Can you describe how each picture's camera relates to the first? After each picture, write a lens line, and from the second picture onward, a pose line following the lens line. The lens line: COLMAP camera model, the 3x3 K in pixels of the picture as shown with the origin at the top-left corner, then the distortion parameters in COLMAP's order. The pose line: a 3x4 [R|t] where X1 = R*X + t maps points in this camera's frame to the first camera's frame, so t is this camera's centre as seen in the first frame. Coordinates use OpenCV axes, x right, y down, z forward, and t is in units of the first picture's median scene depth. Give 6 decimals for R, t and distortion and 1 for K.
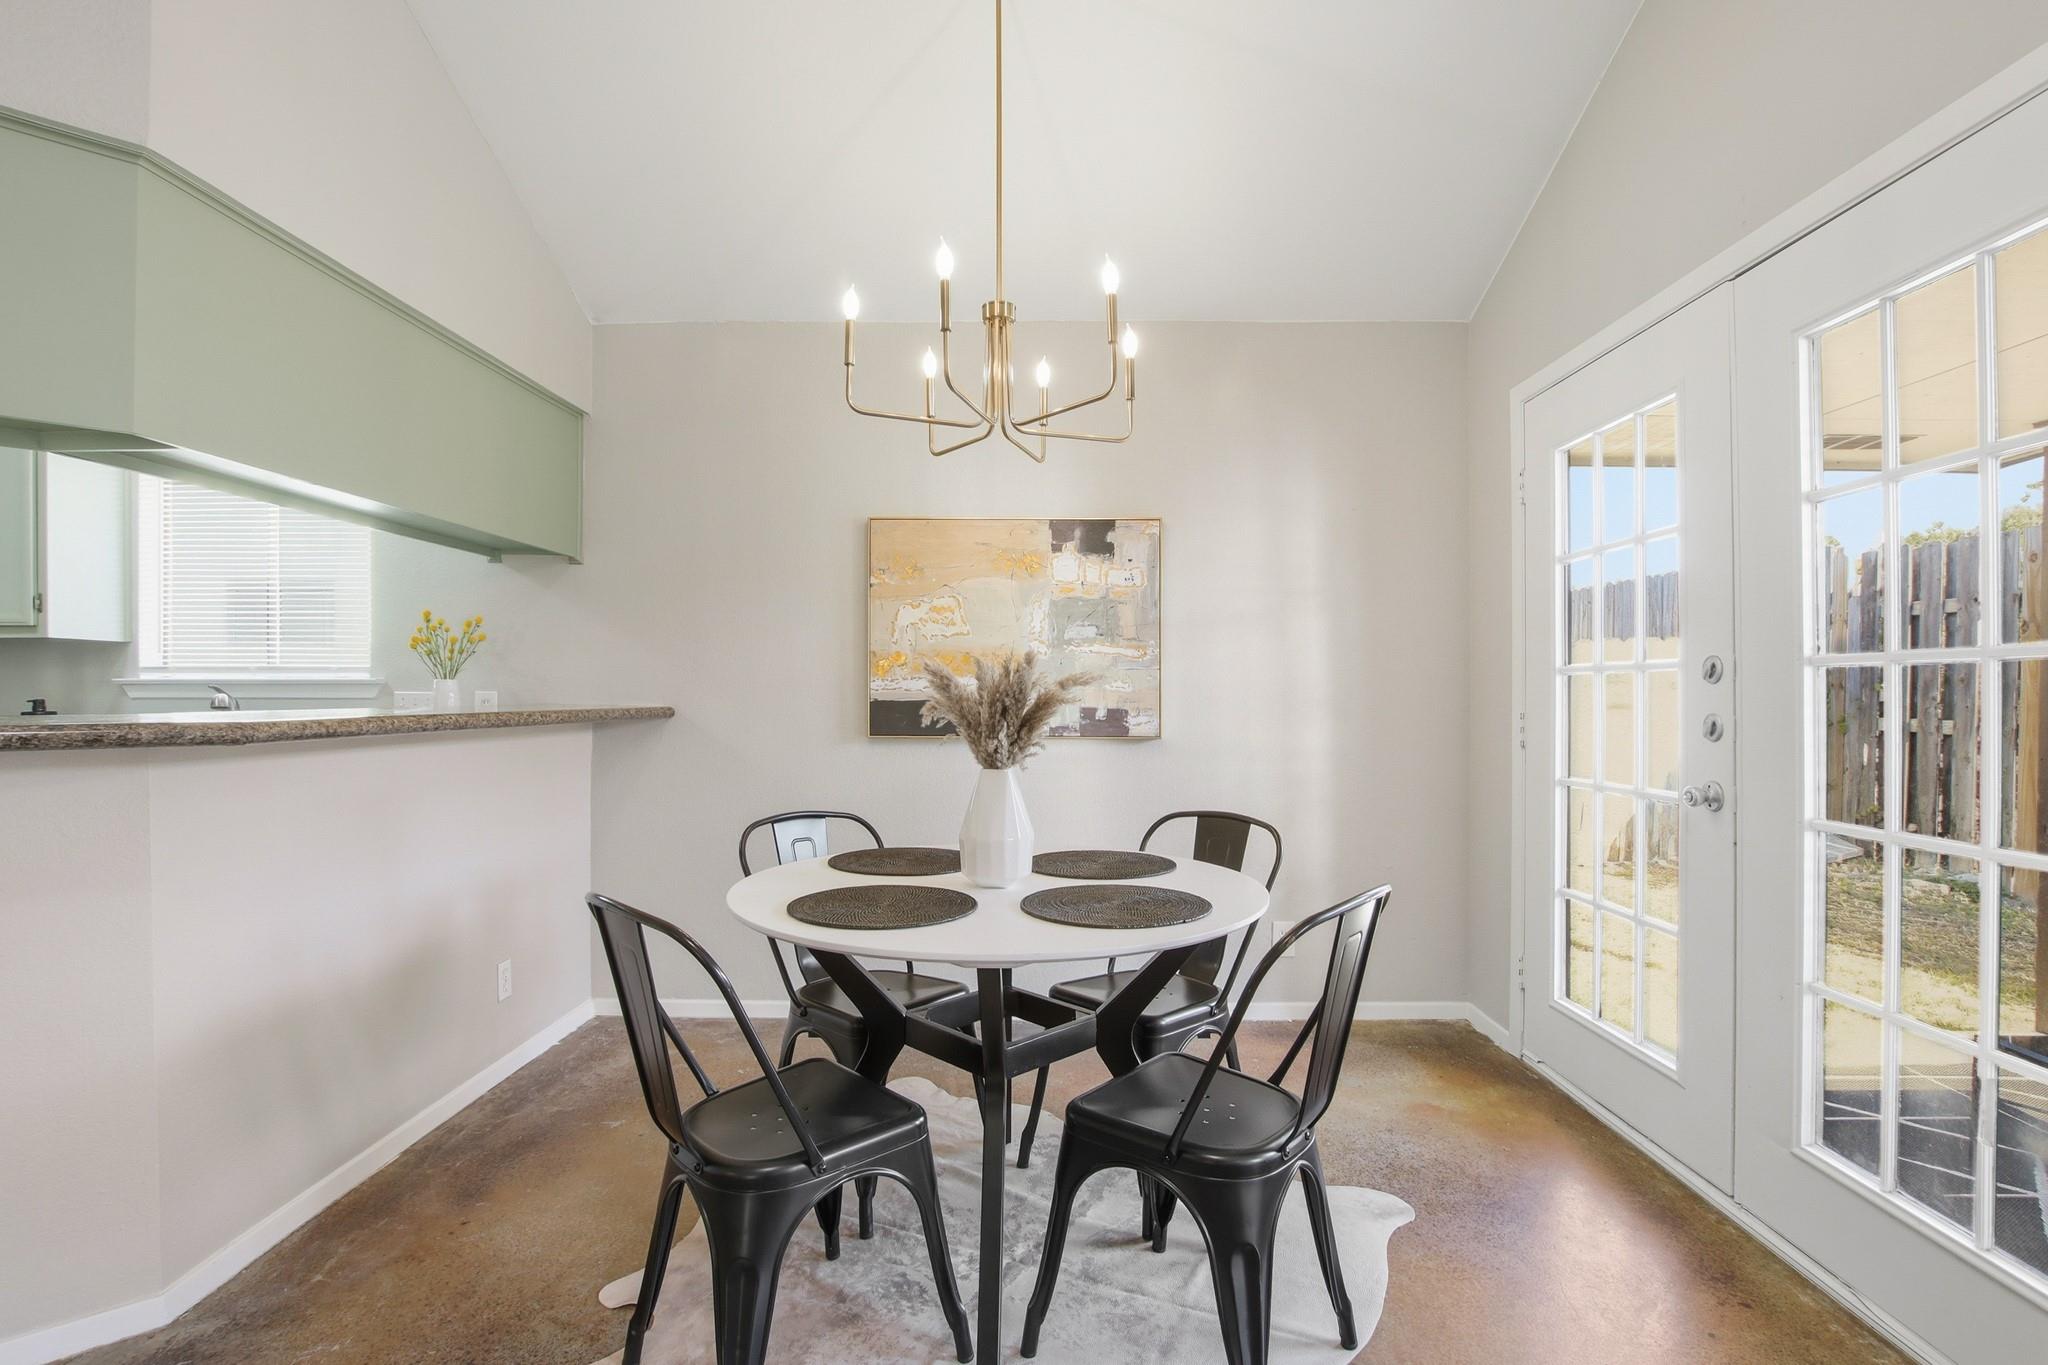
lens RADIAL K [[976.1, 0, 1028.5], [0, 976.1, 696.0], [0, 0, 1]] dist [-0.023073, -0.002970]
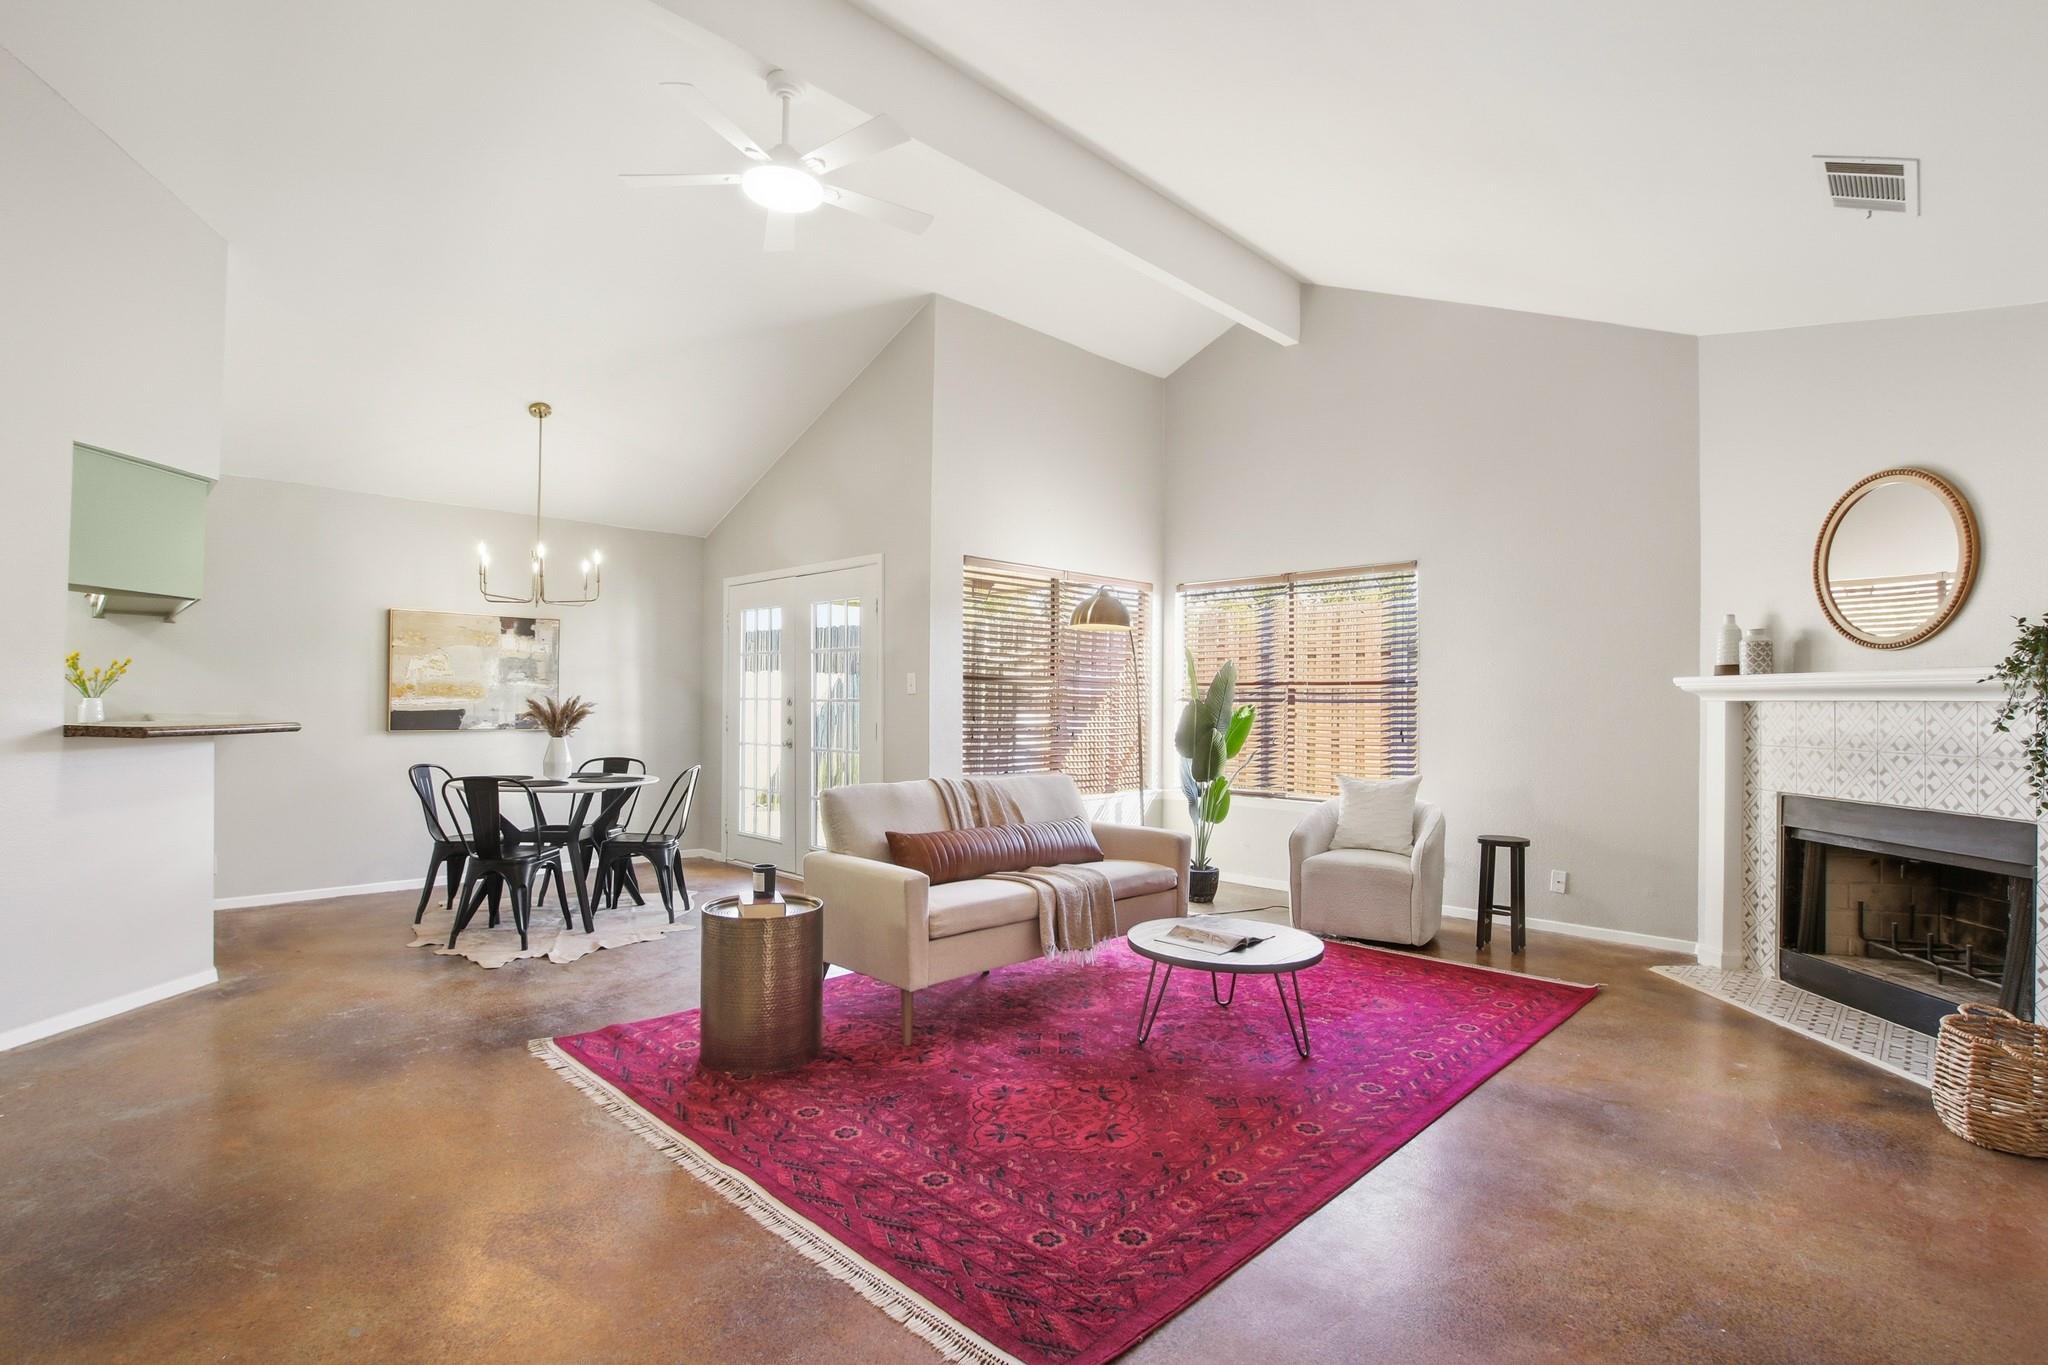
lens RADIAL K [[976.1, 0, 1058.5], [0, 976.1, 686.9], [0, 0, 1]] dist [-0.023073, -0.002970]
pose [[0.678705, 0.013587, 0.734285, -0.633618], [-0.008219, 0.999907, -0.010905, -0.030219], [-0.734365, 0.001366, 0.678753, -1.113647]]
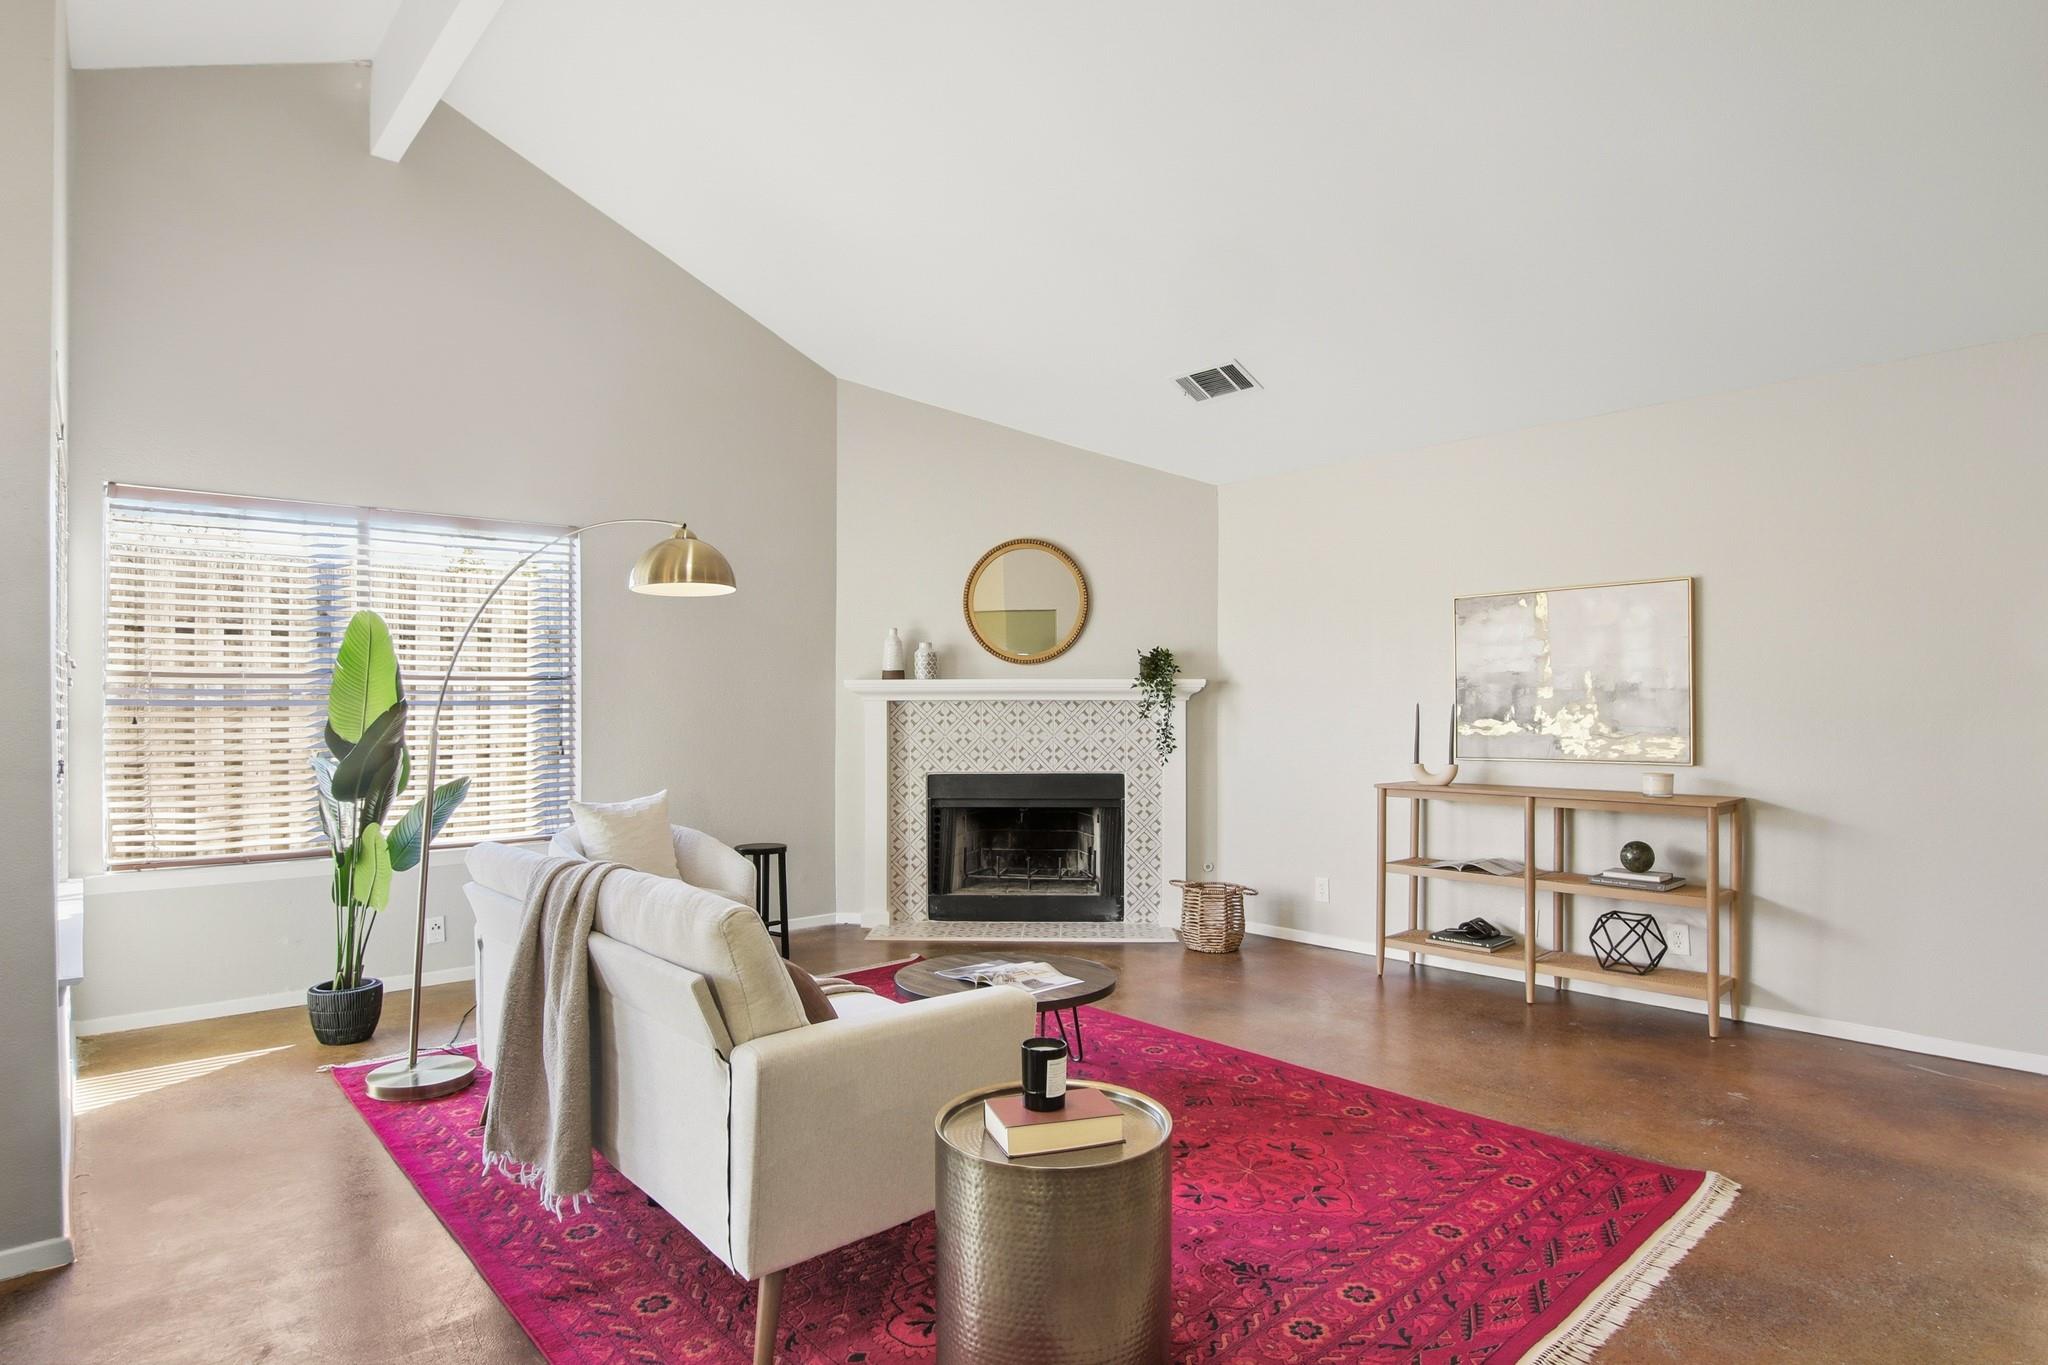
lens RADIAL K [[1090.1, 0, 1025.2], [0, 1090.1, 725.8], [0, 0, 1]] dist [-0.019535, -0.000207]
pose [[-0.679906, -0.015430, 0.733137, -0.492949], [-0.000739, 0.999793, 0.020357, -0.028201], [-0.733298, 0.013299, -0.679777, 0.208929]]
